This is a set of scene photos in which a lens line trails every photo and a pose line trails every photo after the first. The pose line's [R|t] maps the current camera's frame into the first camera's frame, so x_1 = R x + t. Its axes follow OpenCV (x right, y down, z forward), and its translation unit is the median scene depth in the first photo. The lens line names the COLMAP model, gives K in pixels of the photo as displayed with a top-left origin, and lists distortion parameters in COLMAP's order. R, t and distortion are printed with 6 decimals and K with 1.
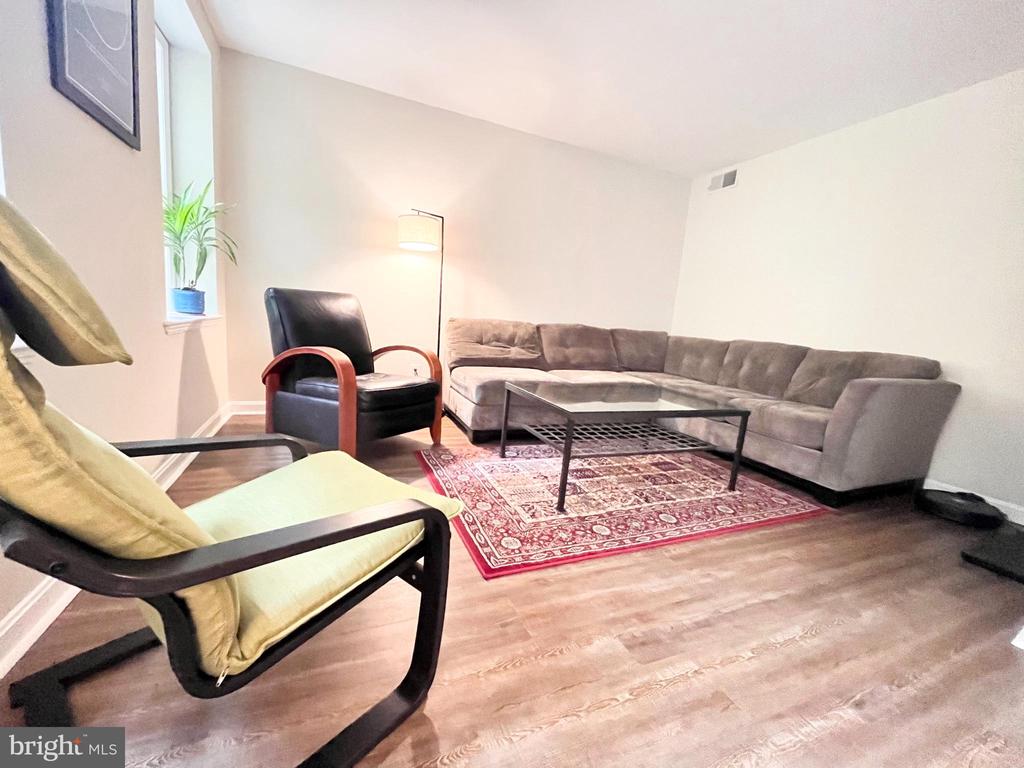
lens RADIAL K [[416.2, 0, 516.1], [0, 416.2, 382.8], [0, 0, 1]] dist [-0.003727, -0.000169]
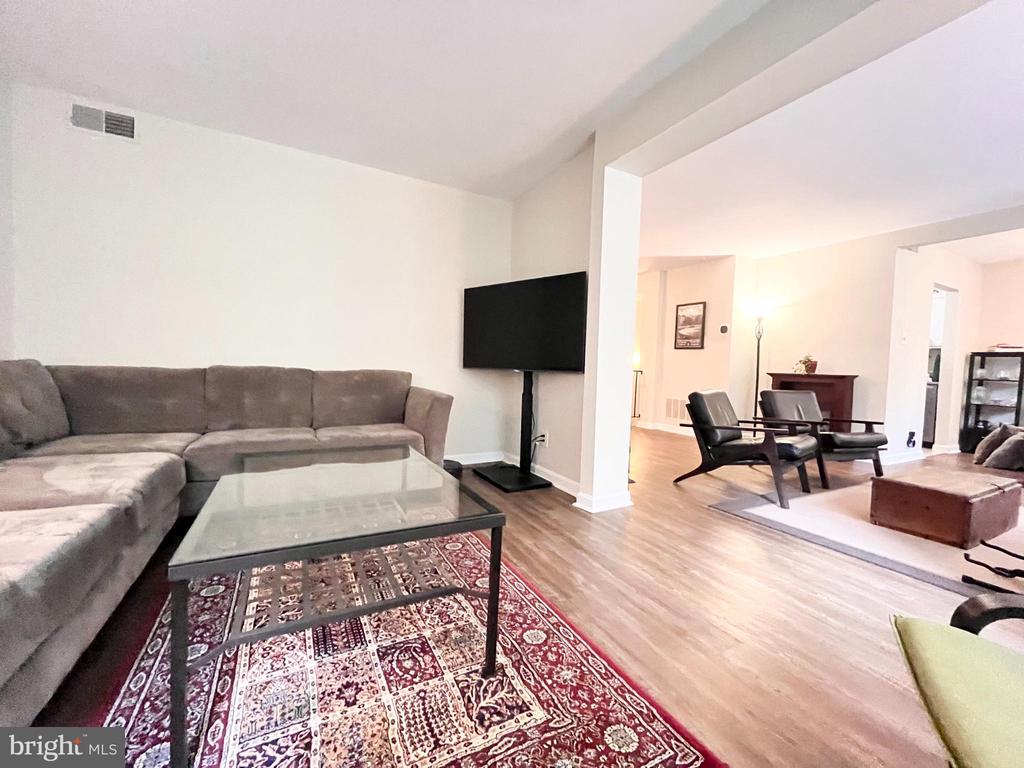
lens RADIAL K [[416.2, 0, 510.7], [0, 416.2, 380.1], [0, 0, 1]] dist [-0.003727, -0.000169]
pose [[-0.066062, -0.124270, 0.990047, -0.485112], [0.118976, 0.984155, 0.131470, -0.219202], [-0.990697, 0.126477, -0.050230, 0.985608]]
